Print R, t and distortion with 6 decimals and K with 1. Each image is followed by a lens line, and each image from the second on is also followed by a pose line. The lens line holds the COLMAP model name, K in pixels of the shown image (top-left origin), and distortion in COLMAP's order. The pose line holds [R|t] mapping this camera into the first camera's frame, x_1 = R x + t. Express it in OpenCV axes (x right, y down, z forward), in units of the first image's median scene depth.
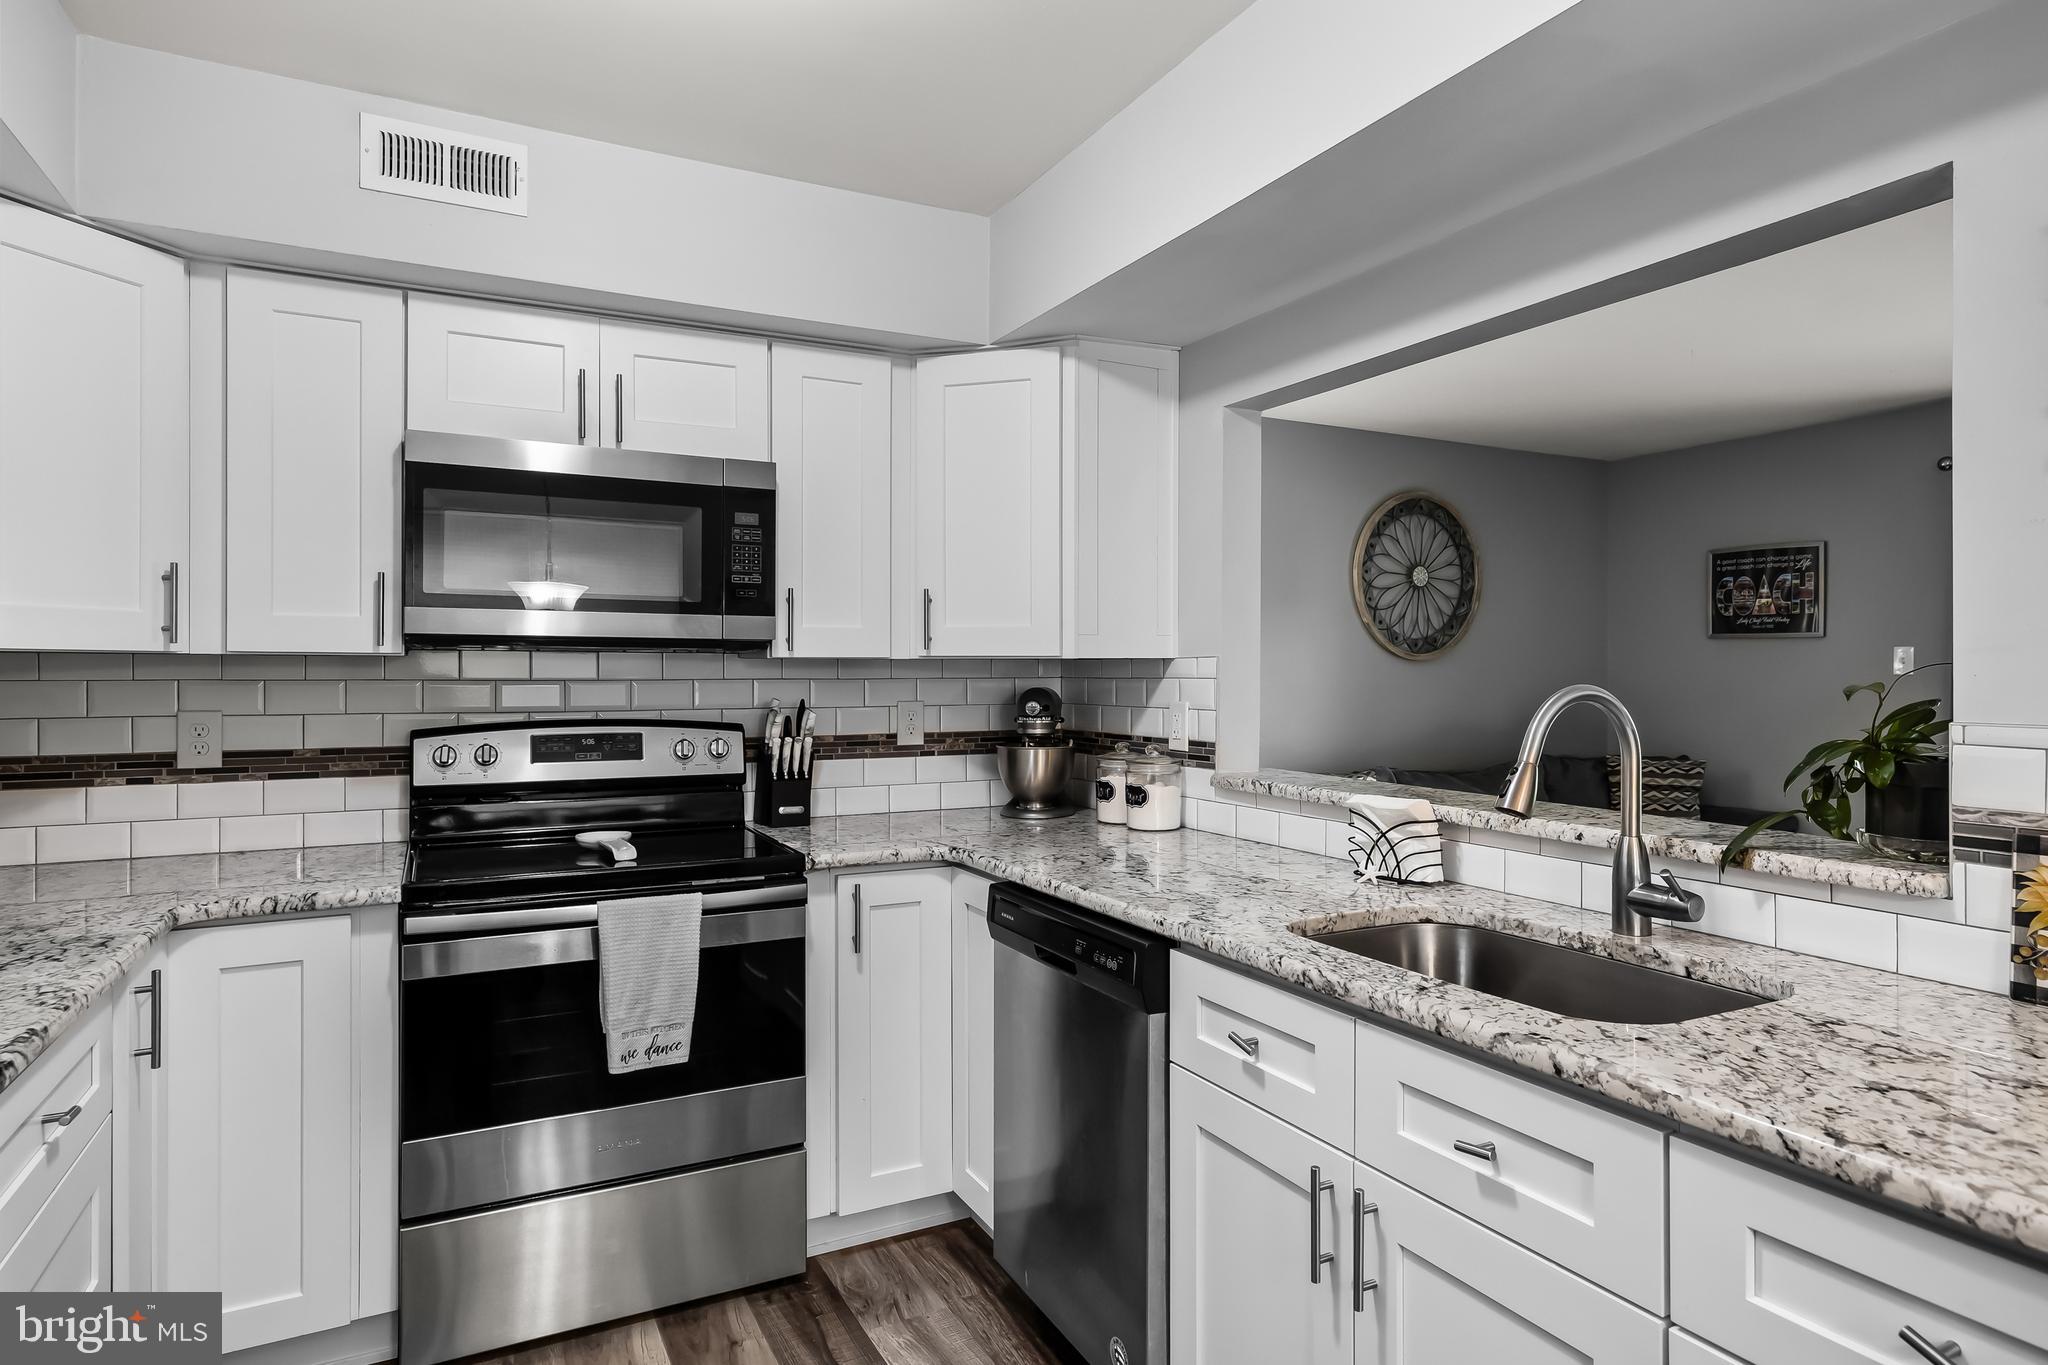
lens RADIAL K [[1161.7, 0, 1043.4], [0, 1161.7, 679.2], [0, 0, 1]] dist [-0.000905, 0.000979]
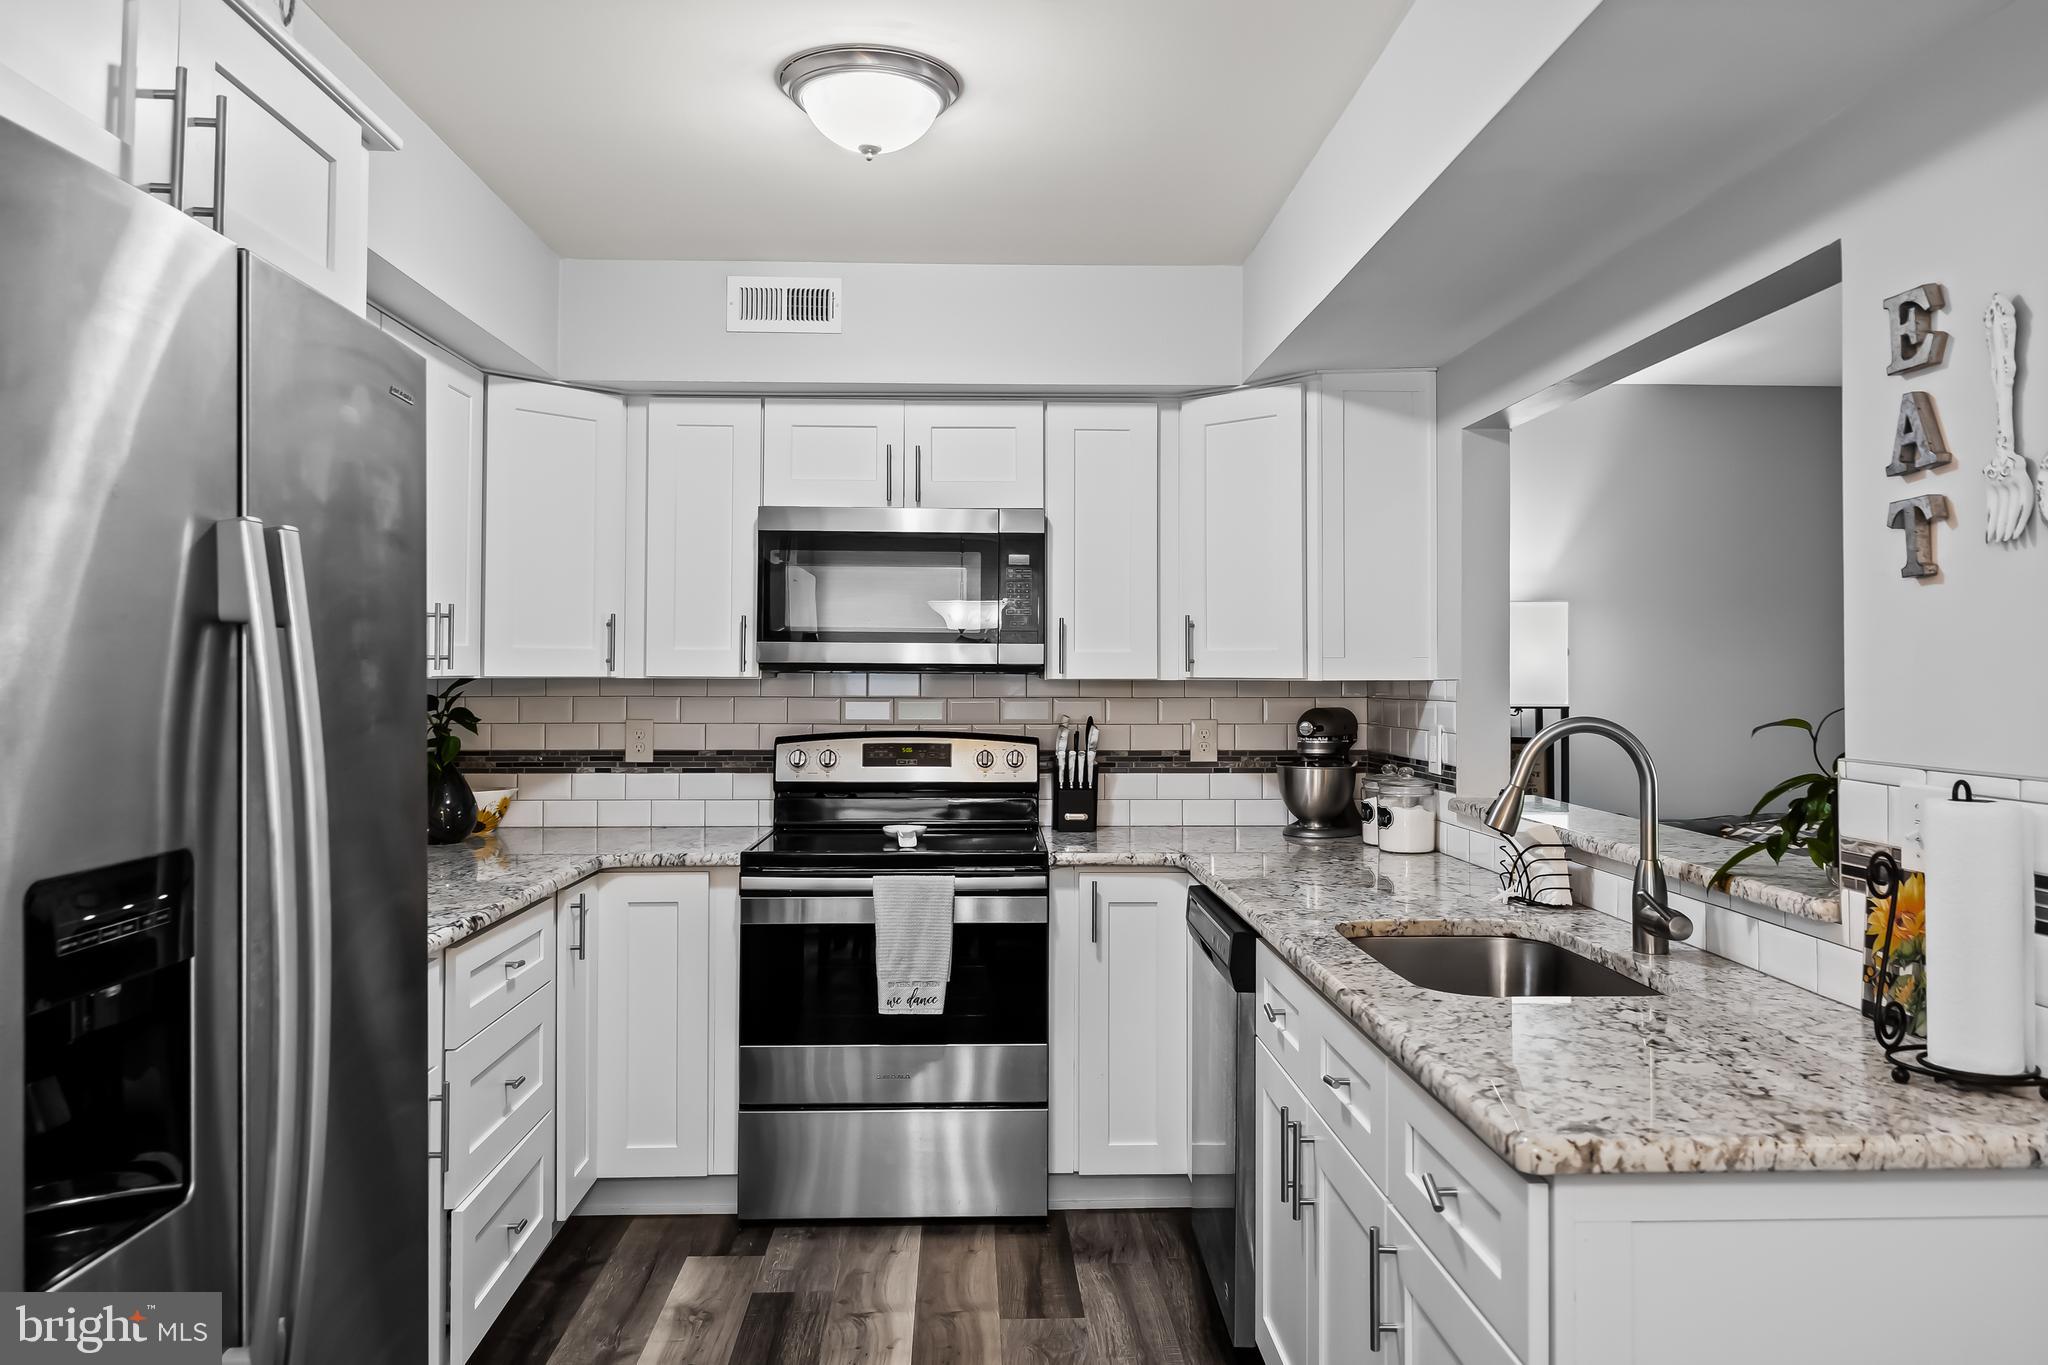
lens RADIAL K [[1462.7, 0, 1023.2], [0, 1462.7, 647.2], [0, 0, 1]] dist [-0.001319, -0.001073]
pose [[0.898987, -0.006325, -0.437929, 0.405560], [-0.004738, 0.999697, -0.024164, -0.017049], [0.437949, 0.023798, 0.898685, -0.319384]]
